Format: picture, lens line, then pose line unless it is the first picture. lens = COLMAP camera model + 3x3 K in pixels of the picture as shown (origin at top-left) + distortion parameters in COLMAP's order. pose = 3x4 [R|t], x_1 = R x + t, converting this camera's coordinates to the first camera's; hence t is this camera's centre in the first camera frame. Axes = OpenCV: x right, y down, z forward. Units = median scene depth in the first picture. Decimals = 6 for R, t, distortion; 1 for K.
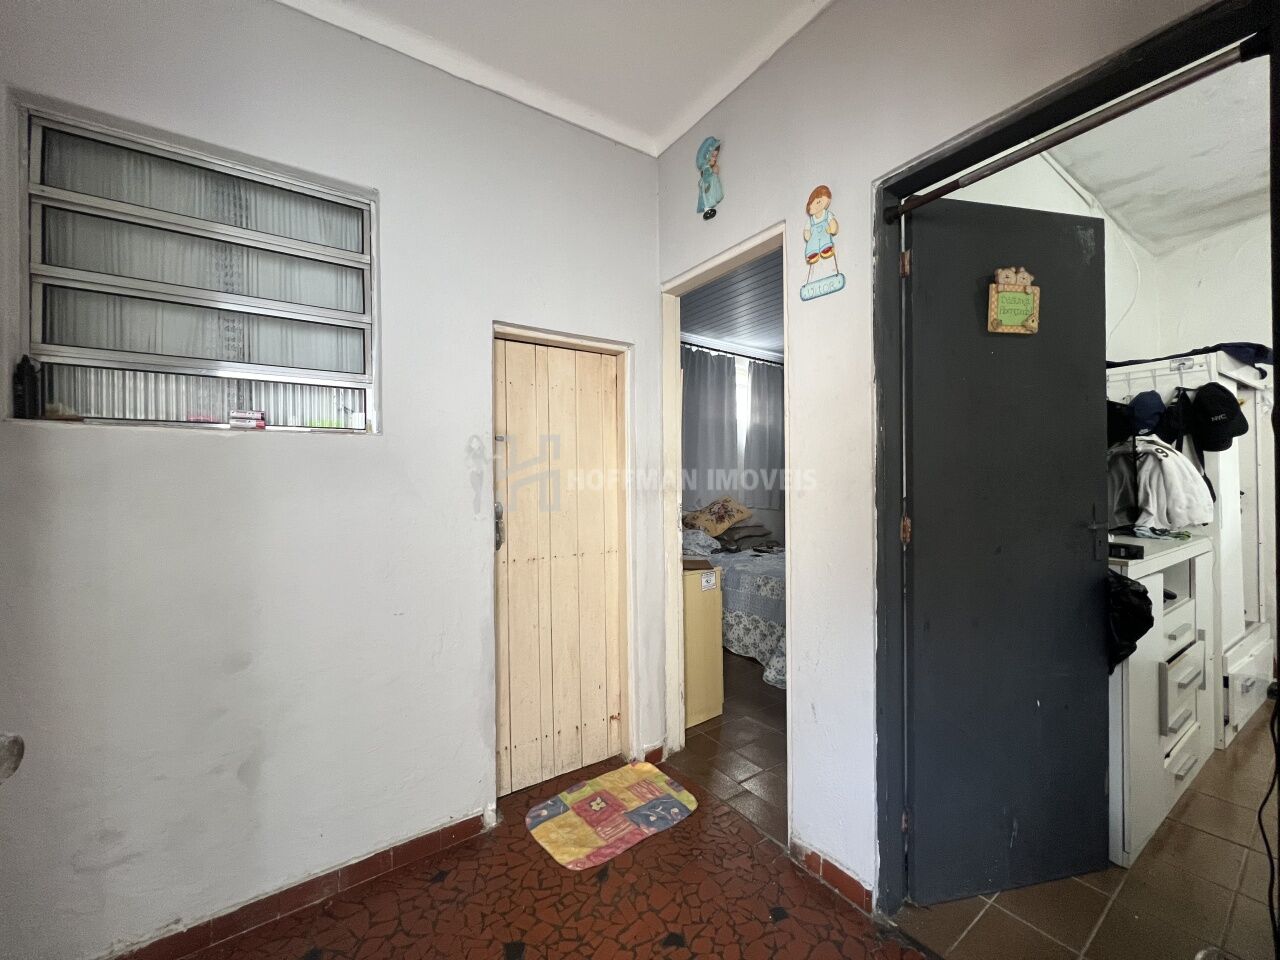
lens RADIAL K [[508.4, 0, 641.0], [0, 508.4, 485.1], [0, 0, 1]] dist [0.000576, 0.000073]
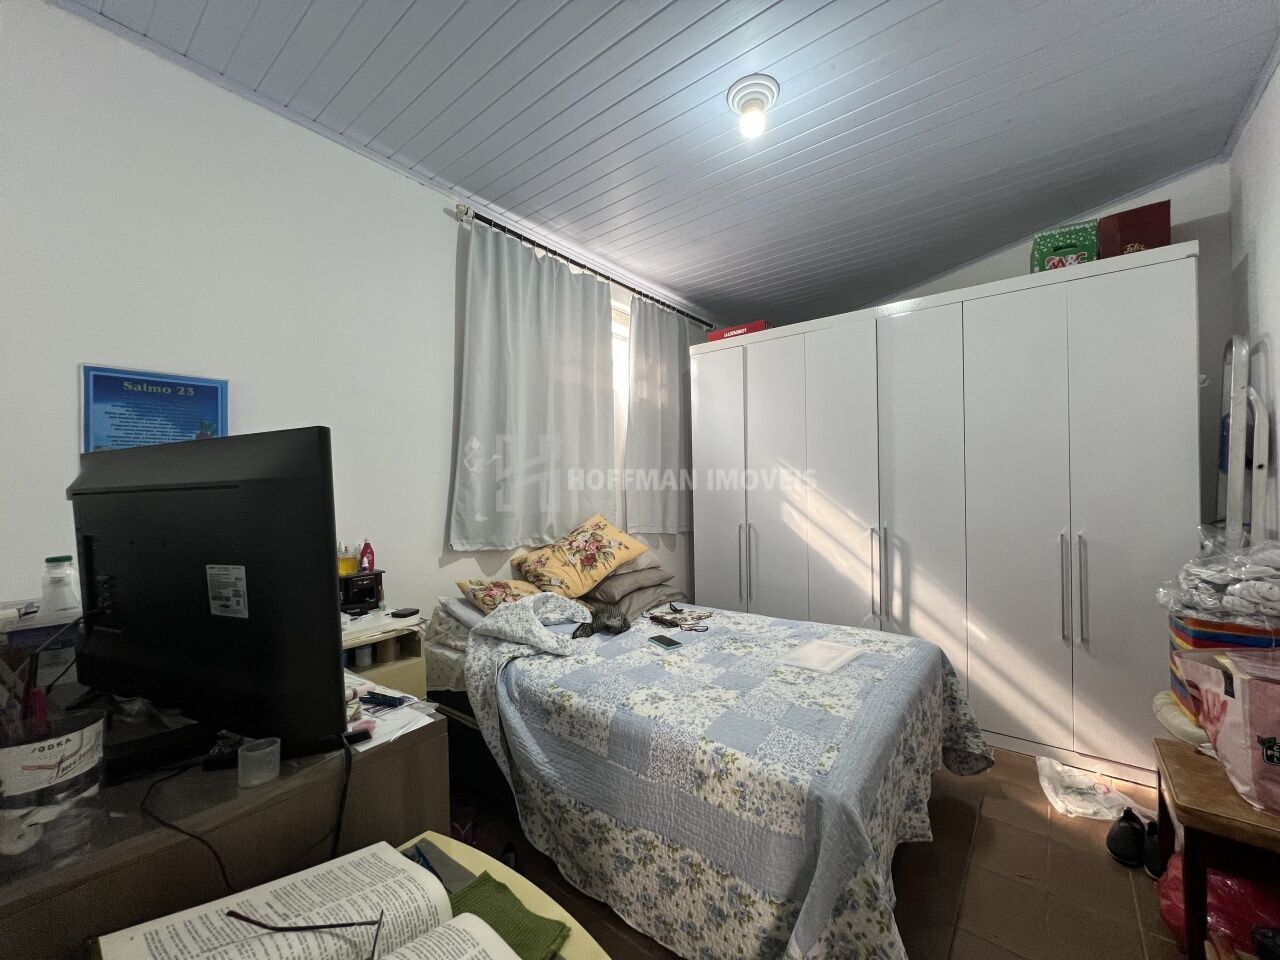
lens RADIAL K [[508.4, 0, 641.0], [0, 508.4, 485.1], [0, 0, 1]] dist [0.000576, 0.000073]
pose [[0.962748, -0.006300, 0.270326, 0.060886], [0.008463, 0.999941, -0.006836, -0.011522], [-0.270267, 0.008869, 0.962744, 0.448309]]
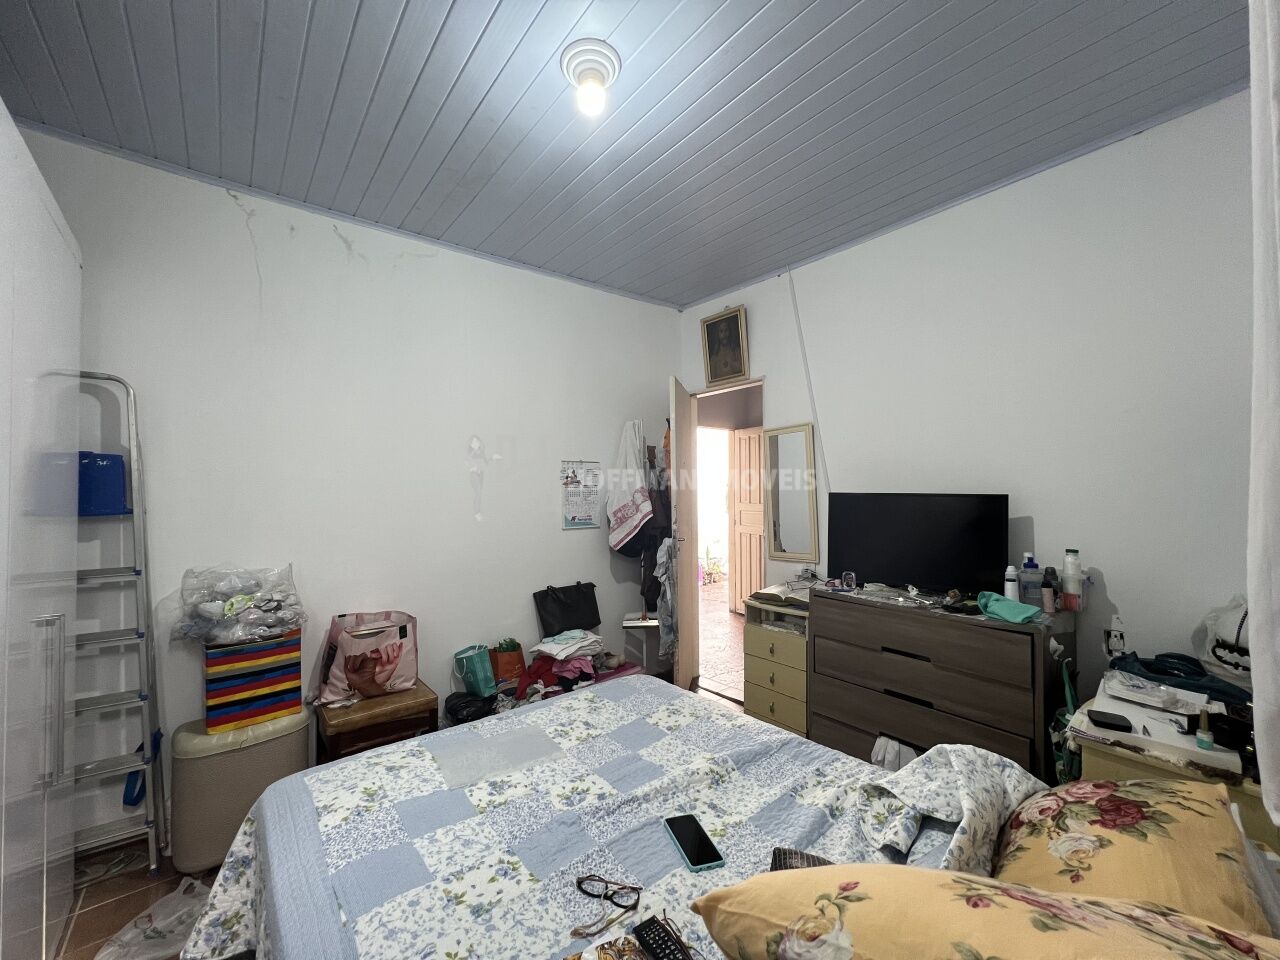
lens RADIAL K [[508.4, 0, 641.0], [0, 508.4, 485.1], [0, 0, 1]] dist [0.000576, 0.000073]
pose [[-0.997599, 0.011203, -0.068341, 0.240210], [0.011626, 0.999916, -0.005793, -0.036501], [0.068270, -0.006574, -0.997645, 1.109376]]
